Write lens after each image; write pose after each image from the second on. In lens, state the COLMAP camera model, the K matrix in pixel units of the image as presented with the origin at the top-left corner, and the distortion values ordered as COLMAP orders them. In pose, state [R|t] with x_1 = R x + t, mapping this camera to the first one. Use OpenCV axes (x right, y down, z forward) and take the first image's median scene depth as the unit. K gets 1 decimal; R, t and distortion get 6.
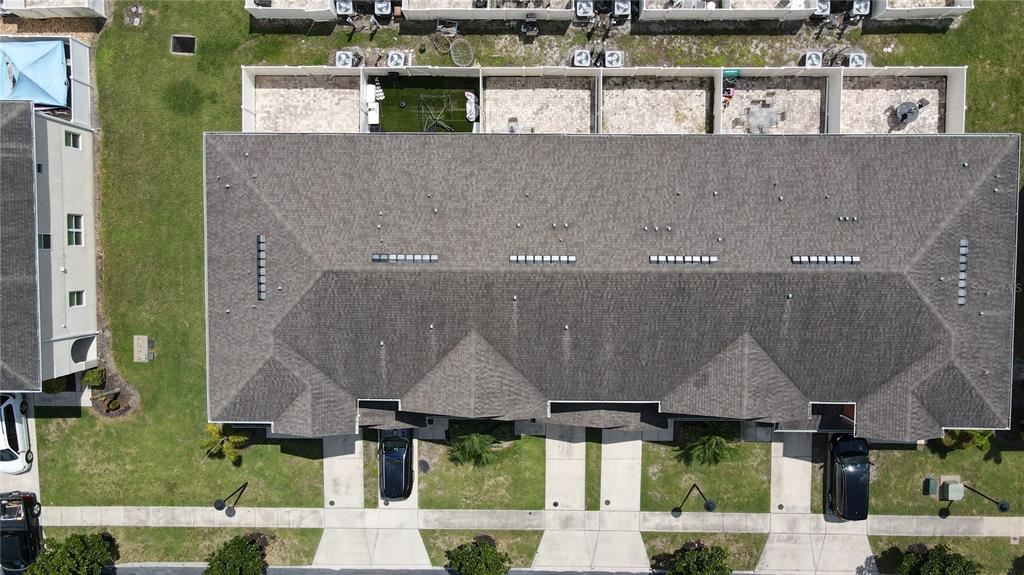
lens RADIAL K [[754.4, 0, 512.0], [0, 754.4, 287.5], [0, 0, 1]] dist [-0.003629, 0.036964]
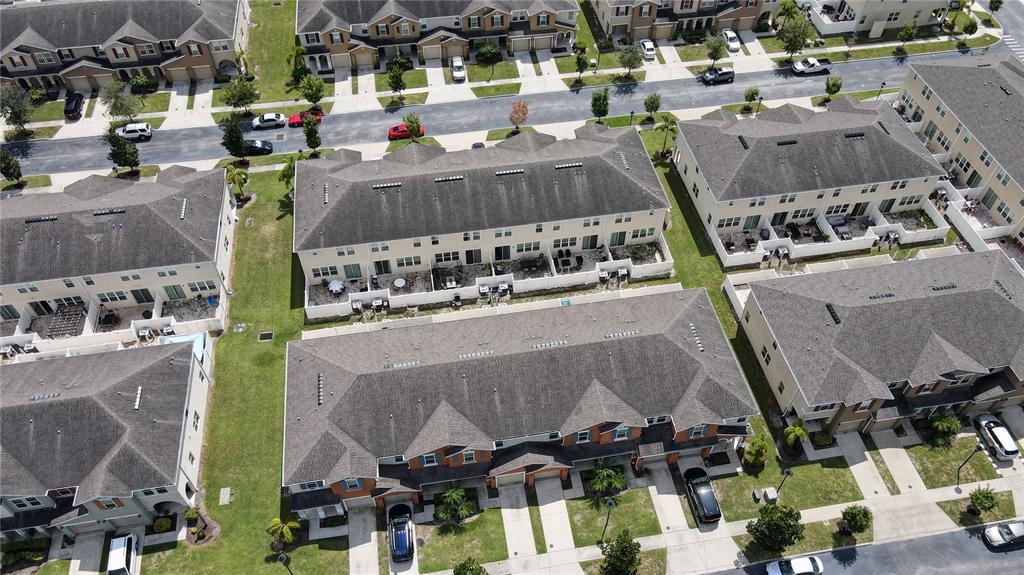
lens RADIAL K [[754.4, 0, 512.0], [0, 754.4, 287.5], [0, 0, 1]] dist [-0.003629, 0.036964]
pose [[0.985748, -0.118000, 0.119901, -0.060808], [0.168137, 0.714348, -0.679291, 0.901204], [-0.005495, 0.689770, 0.724008, -0.373723]]
